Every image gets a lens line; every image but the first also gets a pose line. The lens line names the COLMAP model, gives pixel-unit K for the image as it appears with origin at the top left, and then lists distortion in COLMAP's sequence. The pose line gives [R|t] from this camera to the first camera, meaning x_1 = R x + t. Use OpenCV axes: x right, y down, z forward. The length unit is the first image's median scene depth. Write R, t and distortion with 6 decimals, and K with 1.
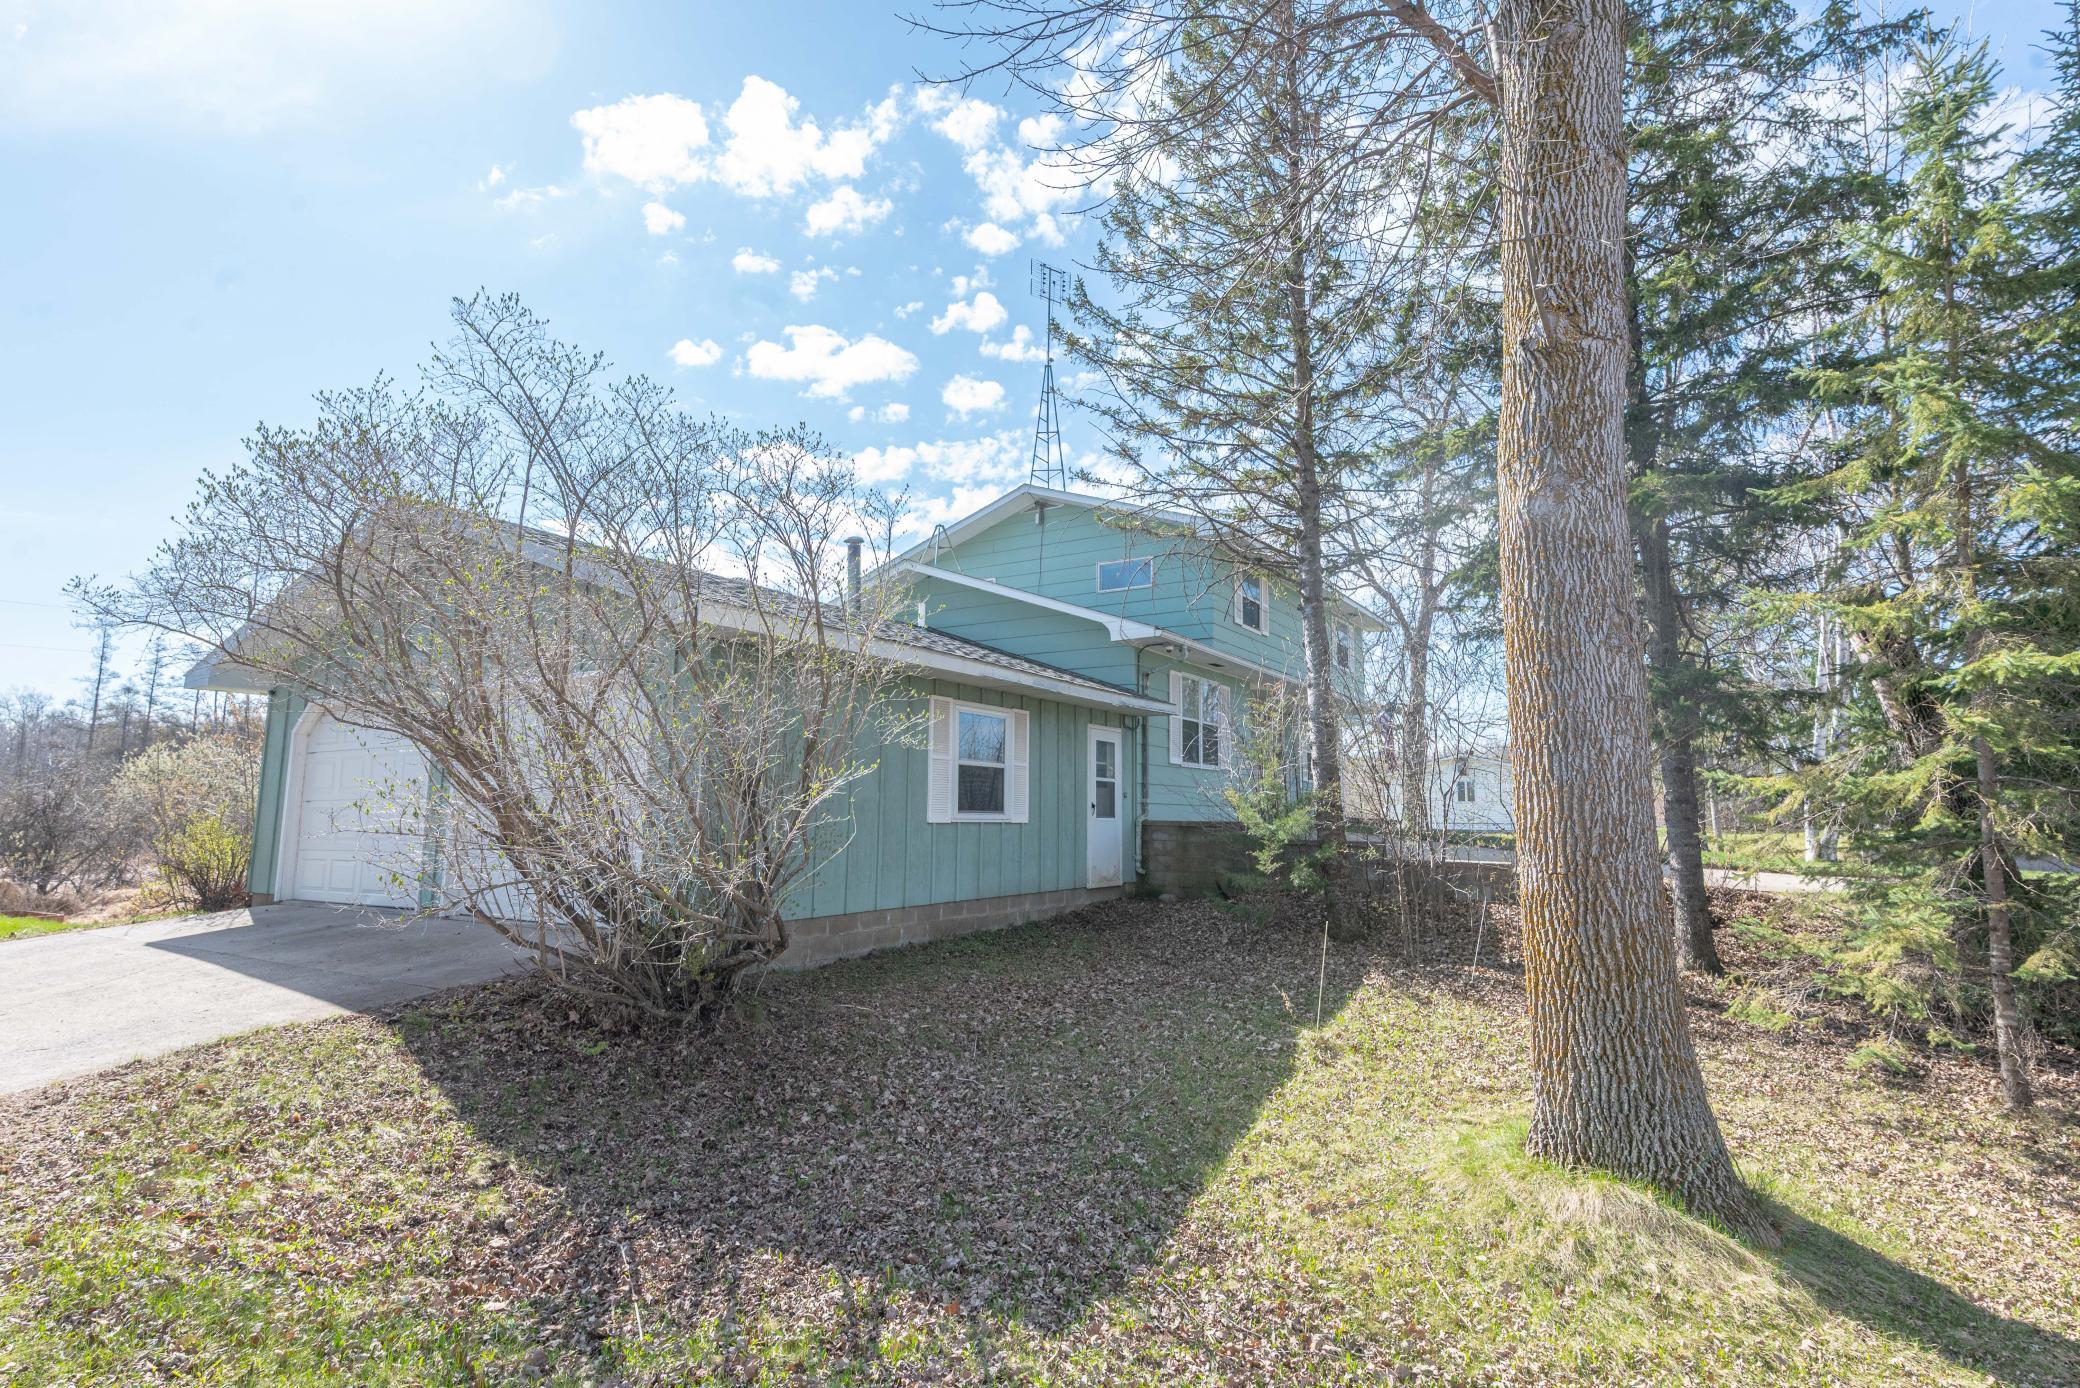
lens RADIAL K [[1032.8, 0, 1040.0], [0, 1032.8, 685.9], [0, 0, 1]] dist [0.029739, 0.001755]
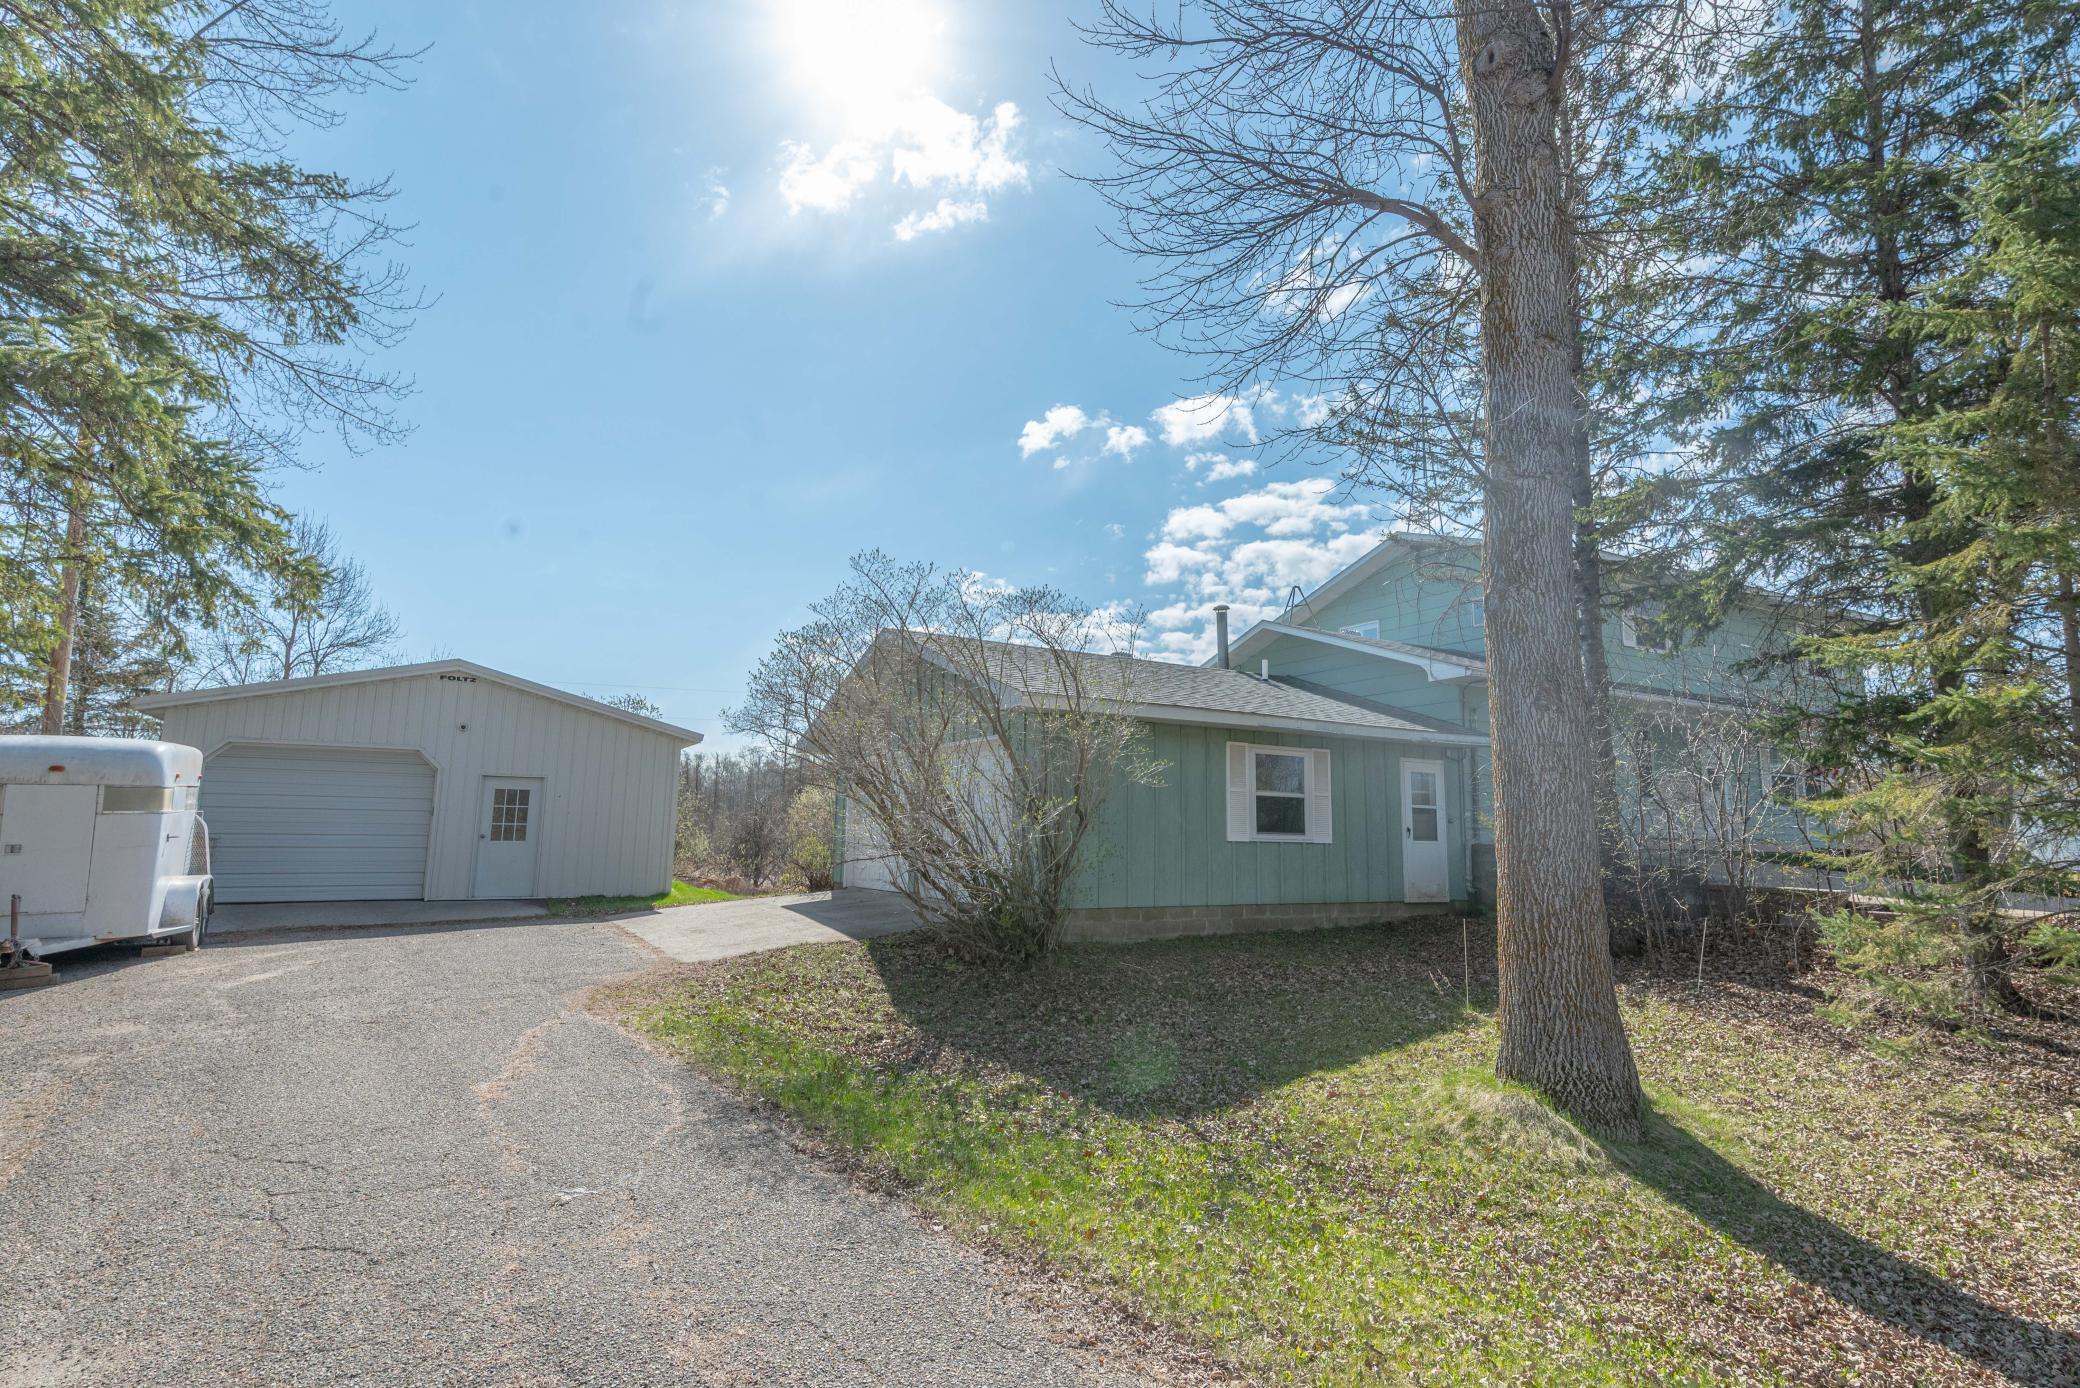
lens RADIAL K [[1032.8, 0, 1039.4], [0, 1032.8, 700.4], [0, 0, 1]] dist [0.029739, 0.001755]
pose [[0.879784, -0.055414, -0.472132, 0.298428], [0.049054, 0.998463, -0.025781, -0.020562], [0.472835, -0.000478, 0.881151, -0.242269]]
